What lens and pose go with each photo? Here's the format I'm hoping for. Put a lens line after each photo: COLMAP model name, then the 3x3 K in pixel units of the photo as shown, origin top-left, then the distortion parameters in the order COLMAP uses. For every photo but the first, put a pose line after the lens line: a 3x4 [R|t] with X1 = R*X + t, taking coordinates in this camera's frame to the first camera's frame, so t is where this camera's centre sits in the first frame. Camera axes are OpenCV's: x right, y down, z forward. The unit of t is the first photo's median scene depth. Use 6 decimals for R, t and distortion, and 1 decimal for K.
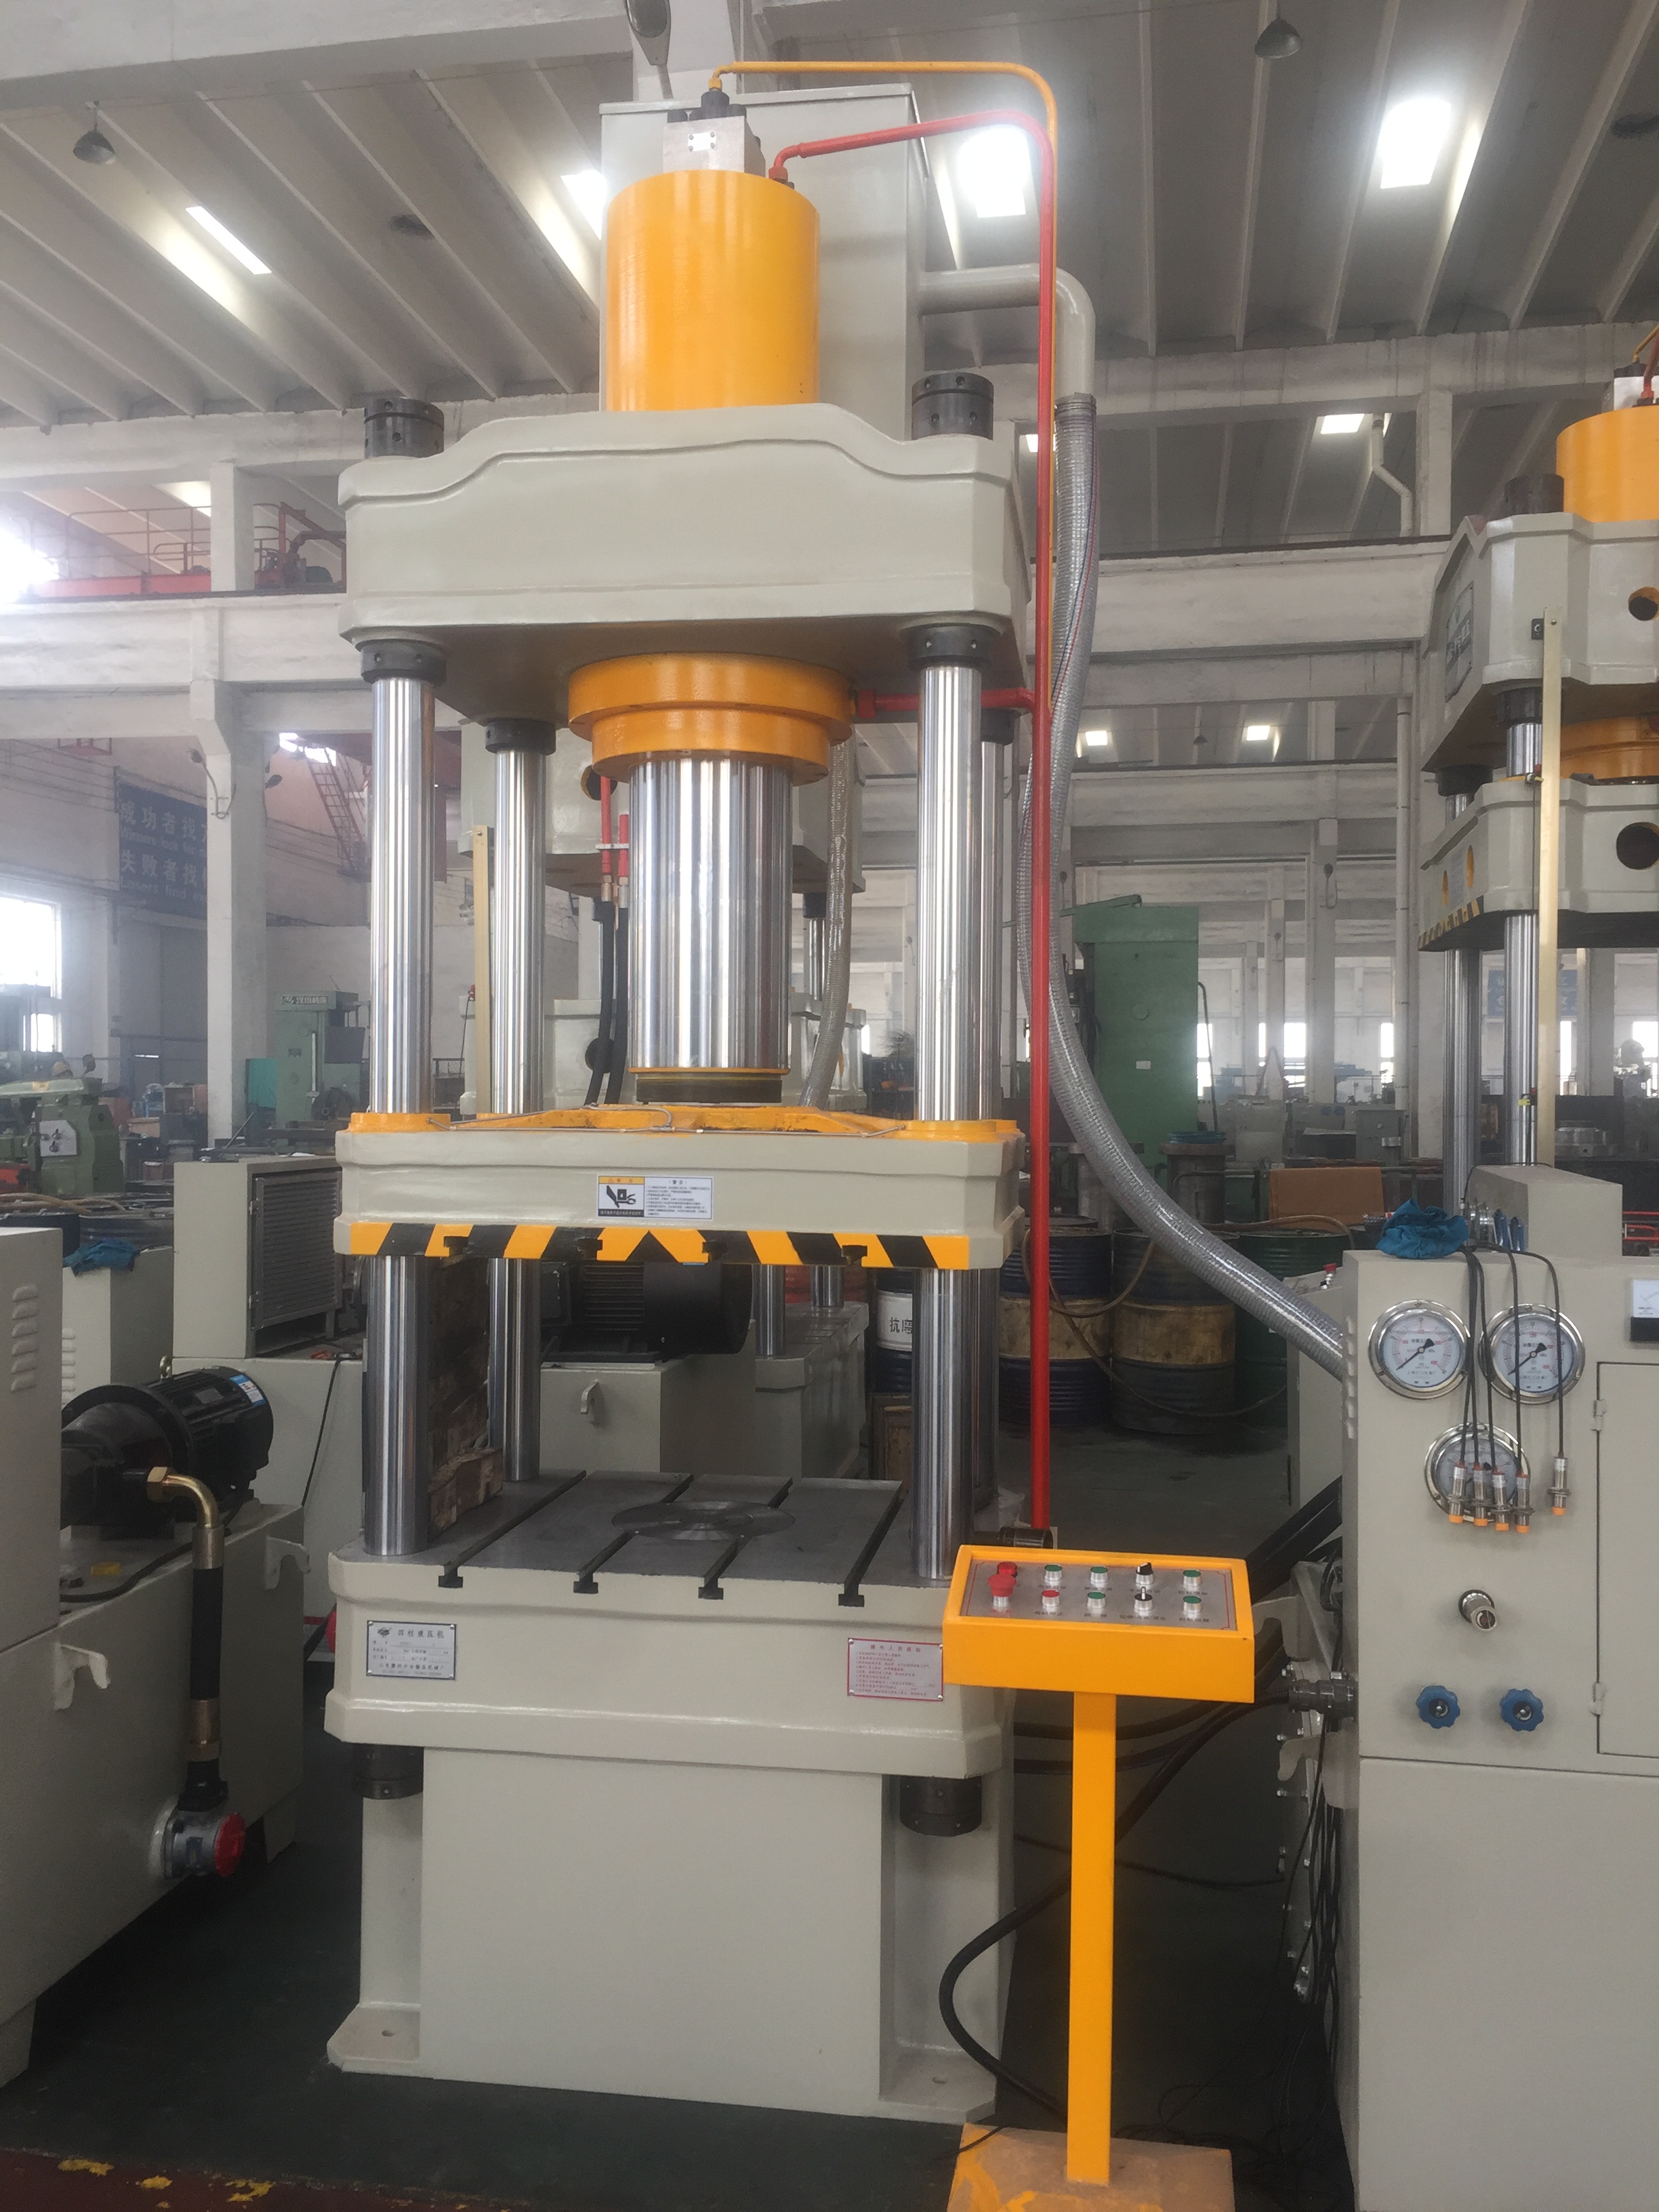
lens RADIAL K [[1892.2, 0, 829.5], [0, 1892.2, 1106.0], [0, 0, 1]] dist [0.086658, -0.111847]
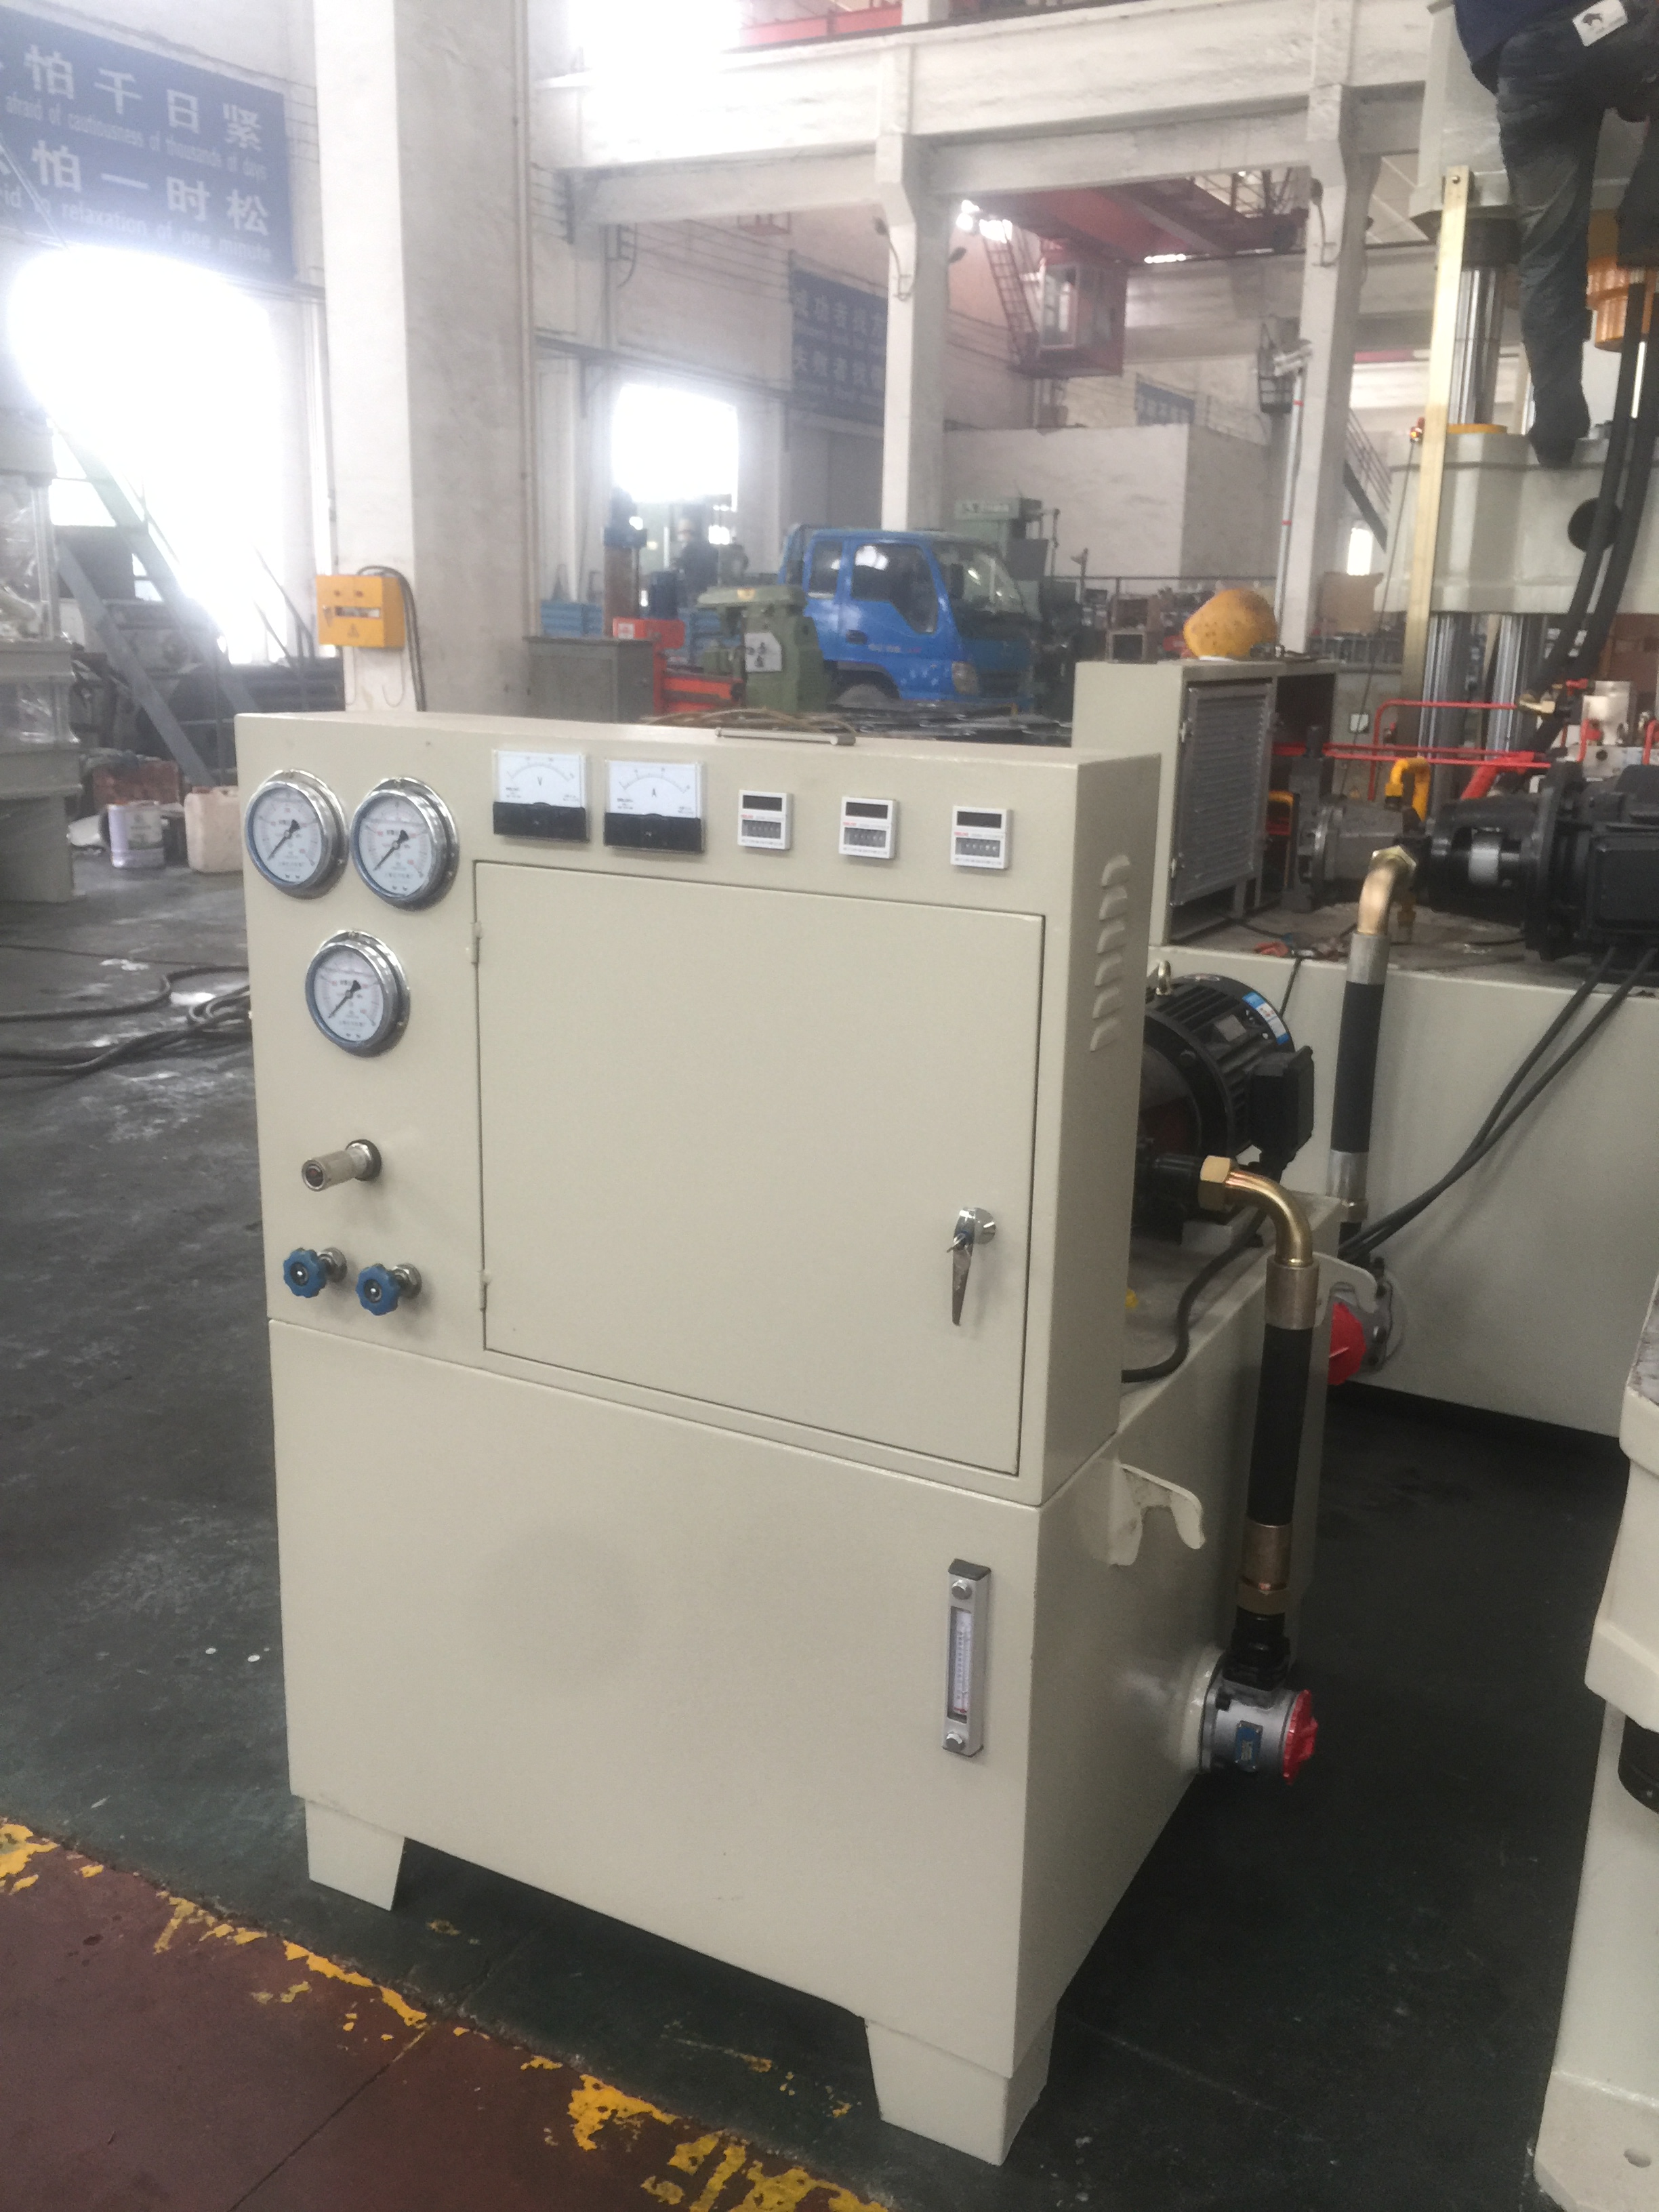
lens RADIAL K [[1892.2, 0, 829.5], [0, 1892.2, 1106.0], [0, 0, 1]] dist [0.086658, -0.111847]
pose [[0.948655, 0.096556, -0.301217, -0.037537], [-0.022184, 0.970236, 0.241145, 0.003949], [0.315535, -0.222081, 0.922560, 0.053286]]
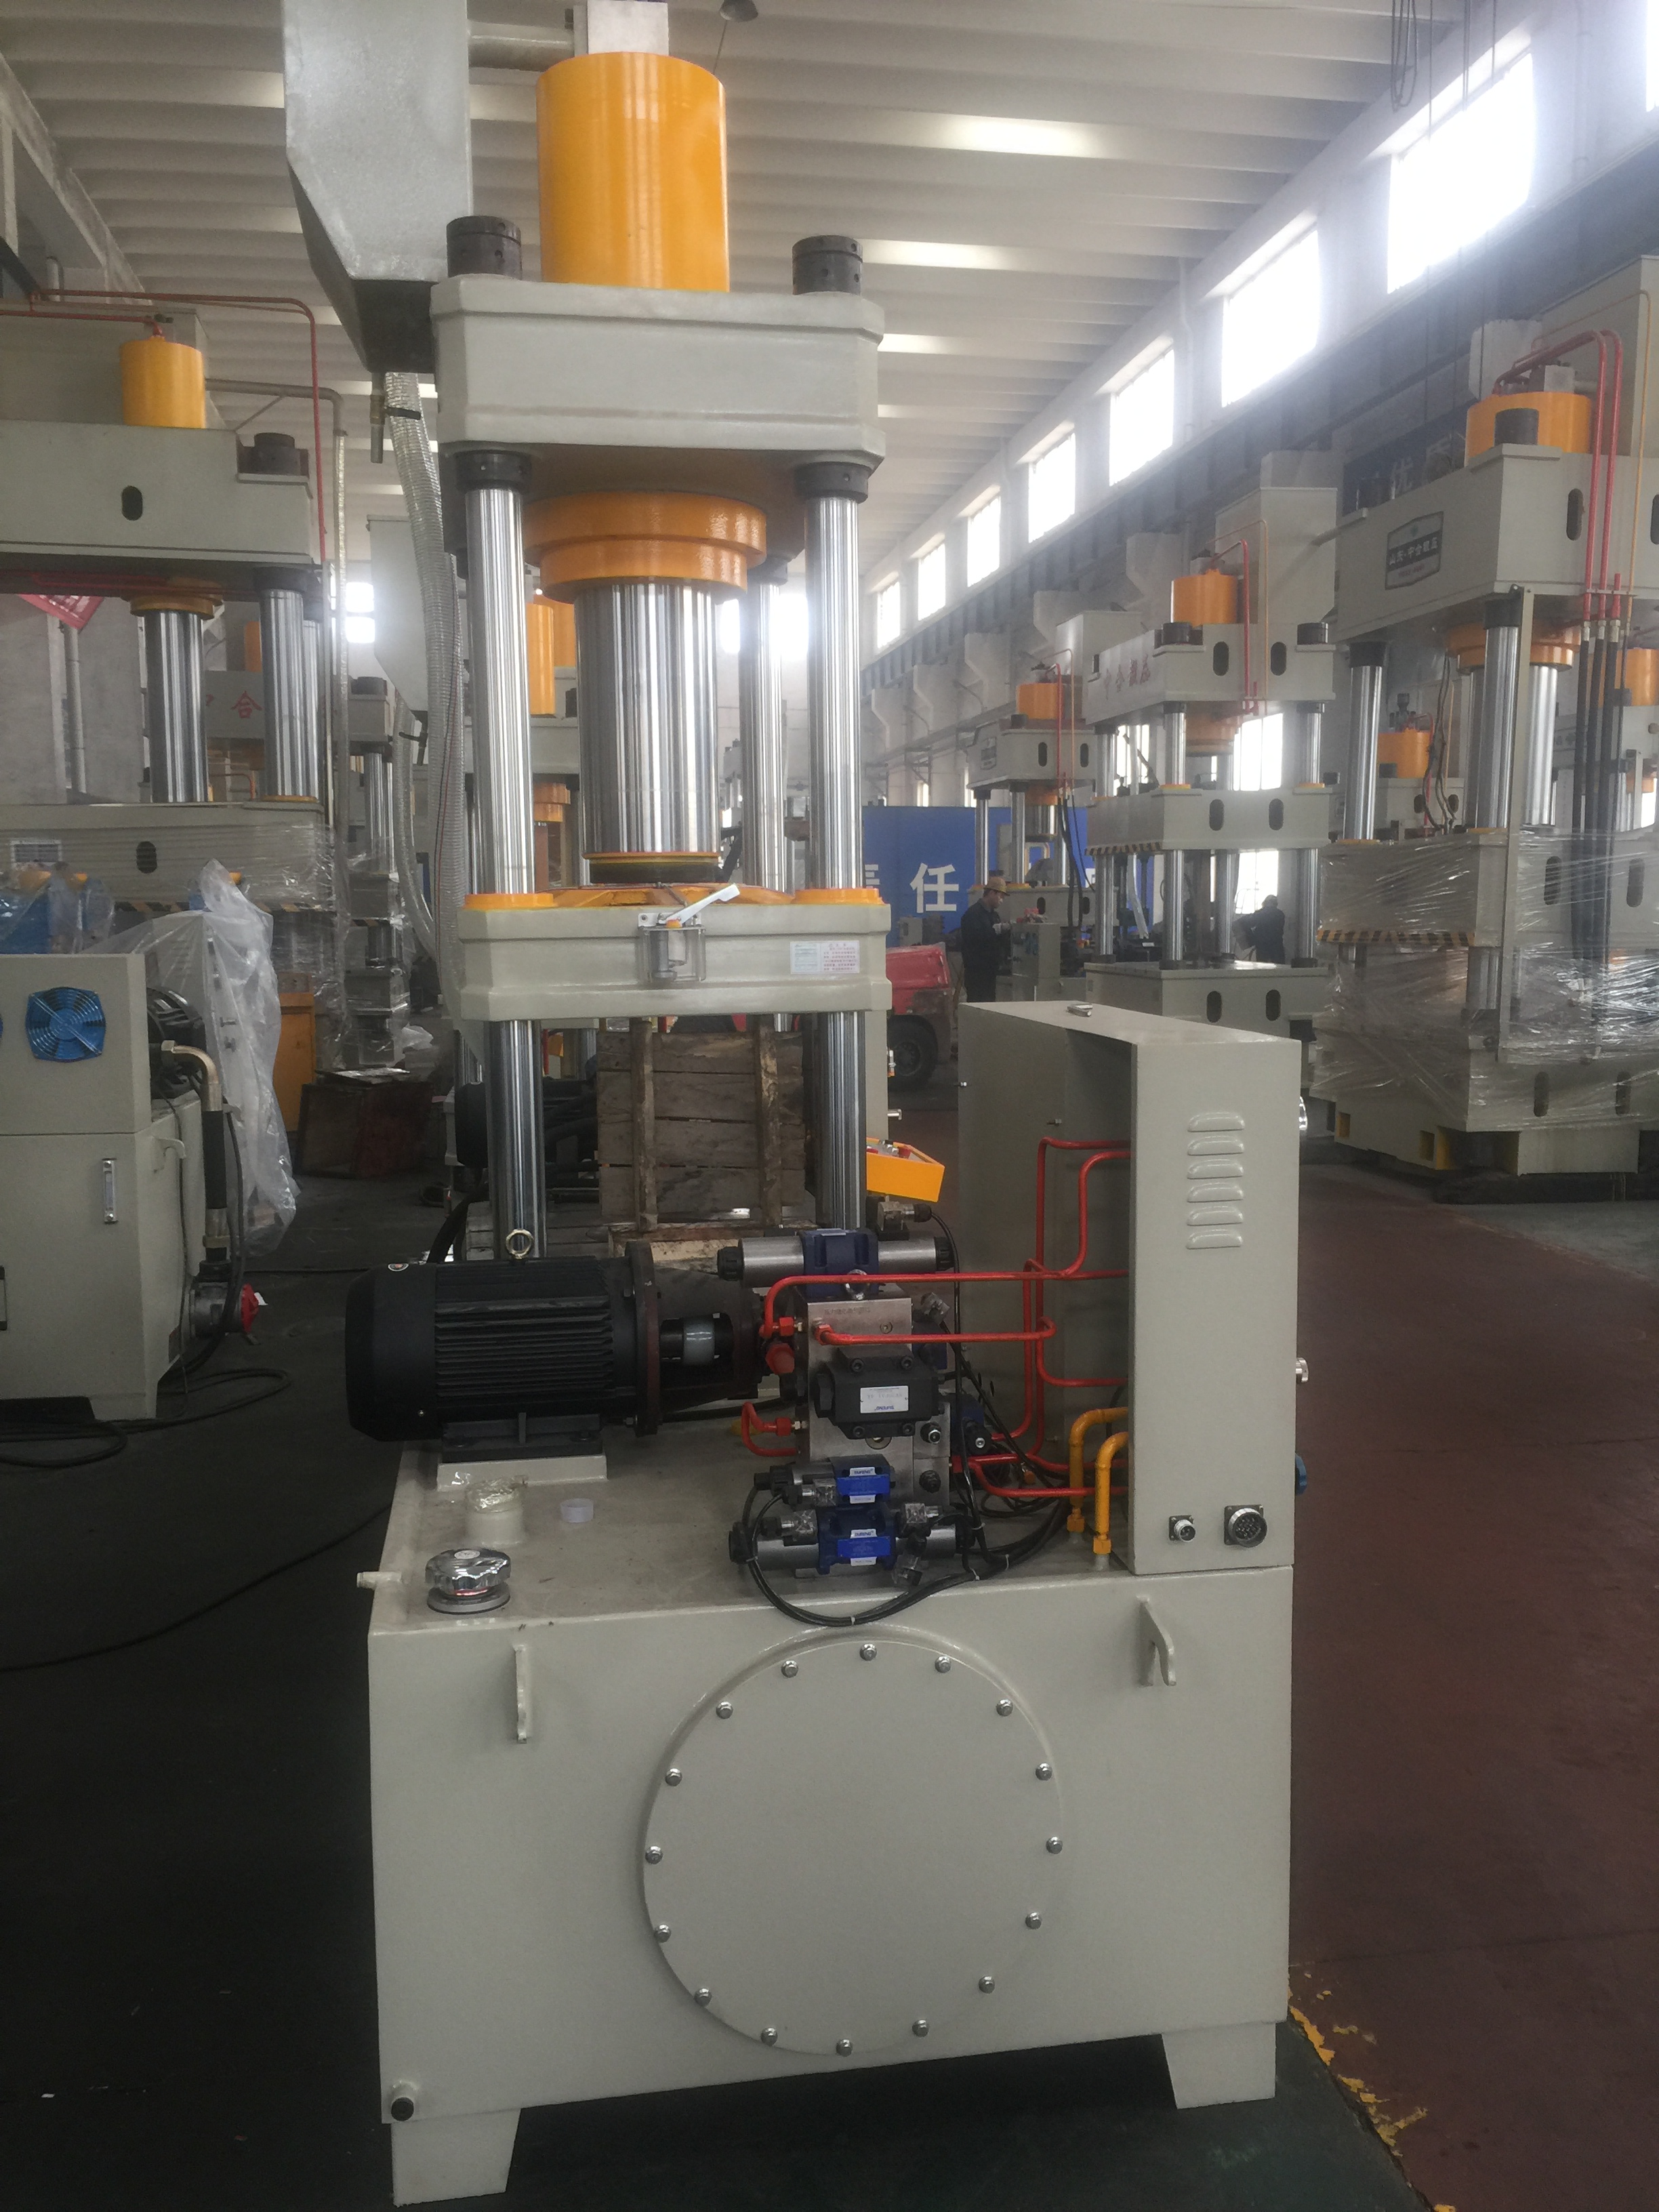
lens RADIAL K [[1892.2, 0, 829.5], [0, 1892.2, 1106.0], [0, 0, 1]] dist [0.086658, -0.111847]
pose [[-0.334596, -0.103145, 0.936700, -0.154925], [0.009474, 0.993573, 0.112792, 0.000565], [-0.942314, 0.046614, -0.331469, 0.164366]]
